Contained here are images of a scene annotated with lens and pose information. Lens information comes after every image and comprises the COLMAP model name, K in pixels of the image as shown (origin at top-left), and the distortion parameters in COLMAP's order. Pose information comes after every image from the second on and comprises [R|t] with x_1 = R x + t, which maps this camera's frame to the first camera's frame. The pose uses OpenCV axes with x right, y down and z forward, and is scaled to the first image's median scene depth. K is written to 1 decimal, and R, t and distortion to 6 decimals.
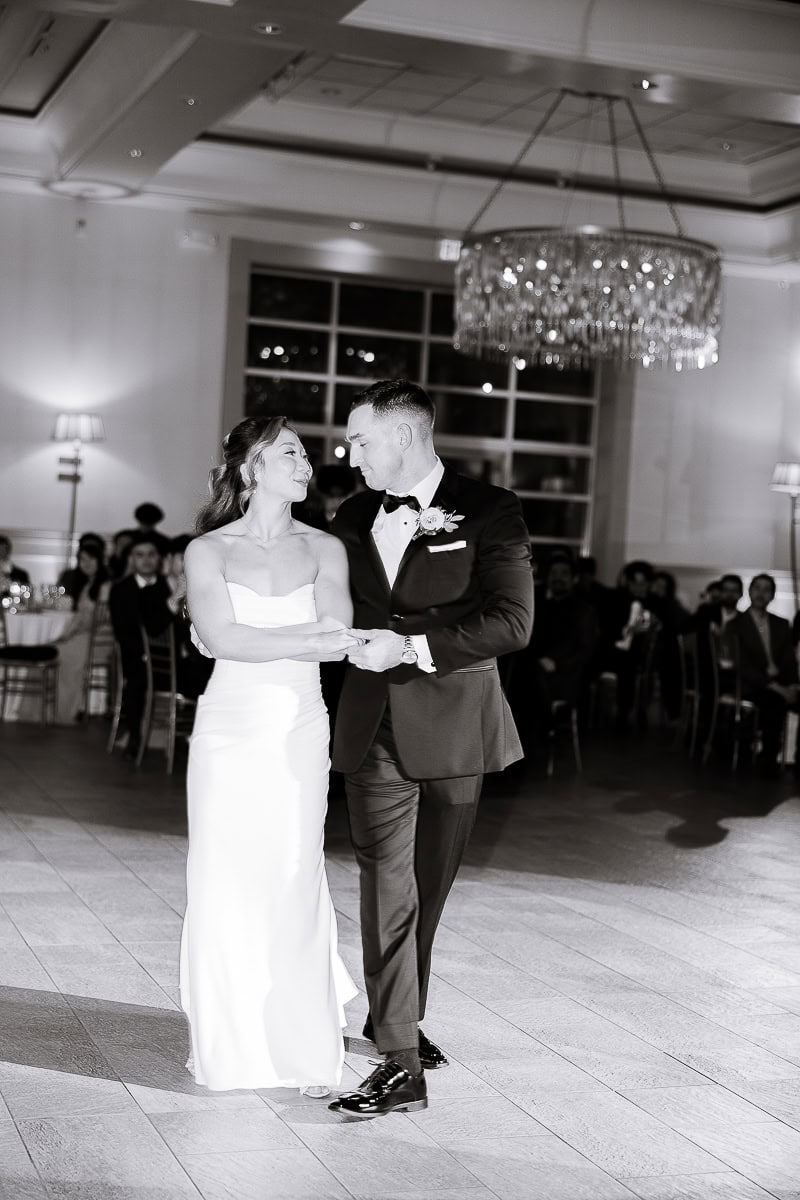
lens RADIAL K [[1830.2, 0, 405.1], [0, 1830.2, 639.9], [0, 0, 1]] dist [0.105206, -0.003469]
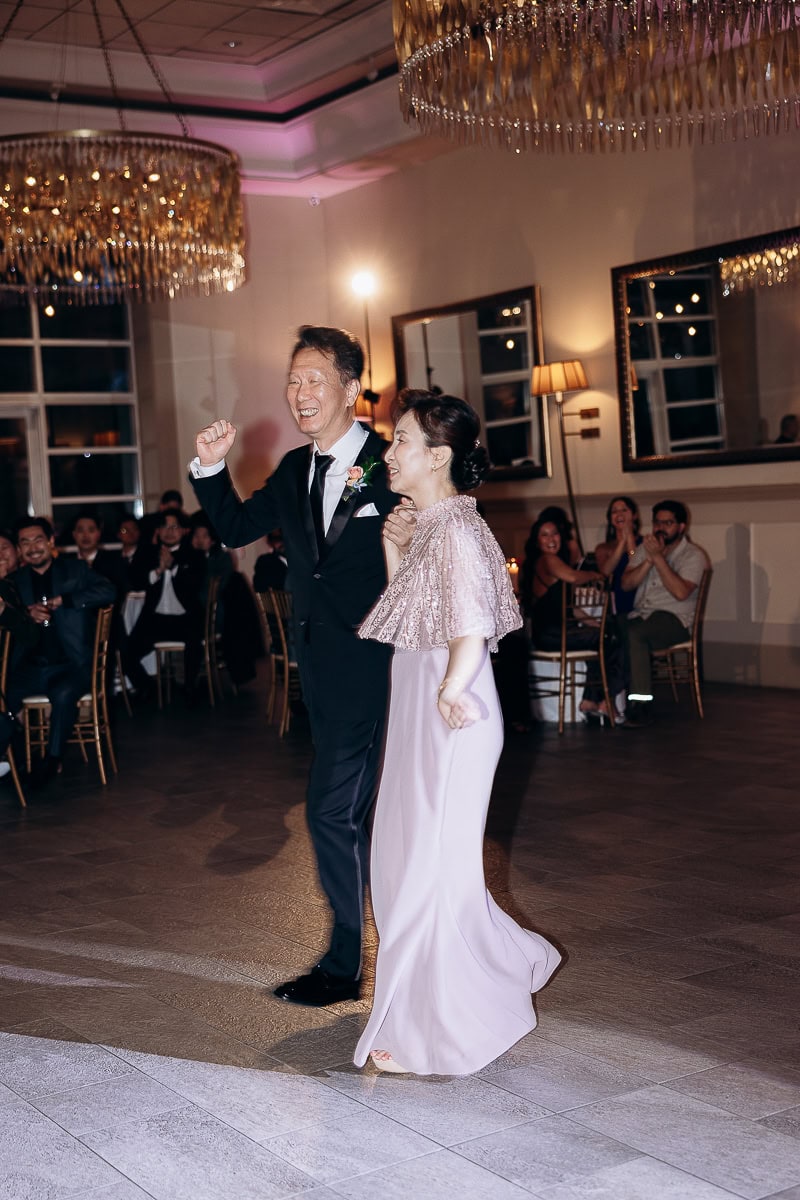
lens RADIAL K [[1682.7, 0, 400.0], [0, 1682.7, 600.0], [0, 0, 1]] dist [0.023754, 0.029162]
pose [[0.969687, -0.109848, 0.218267, 0.056883], [0.106938, 0.993948, 0.025136, -0.014577], [-0.219707, -0.001033, 0.975565, 0.235249]]
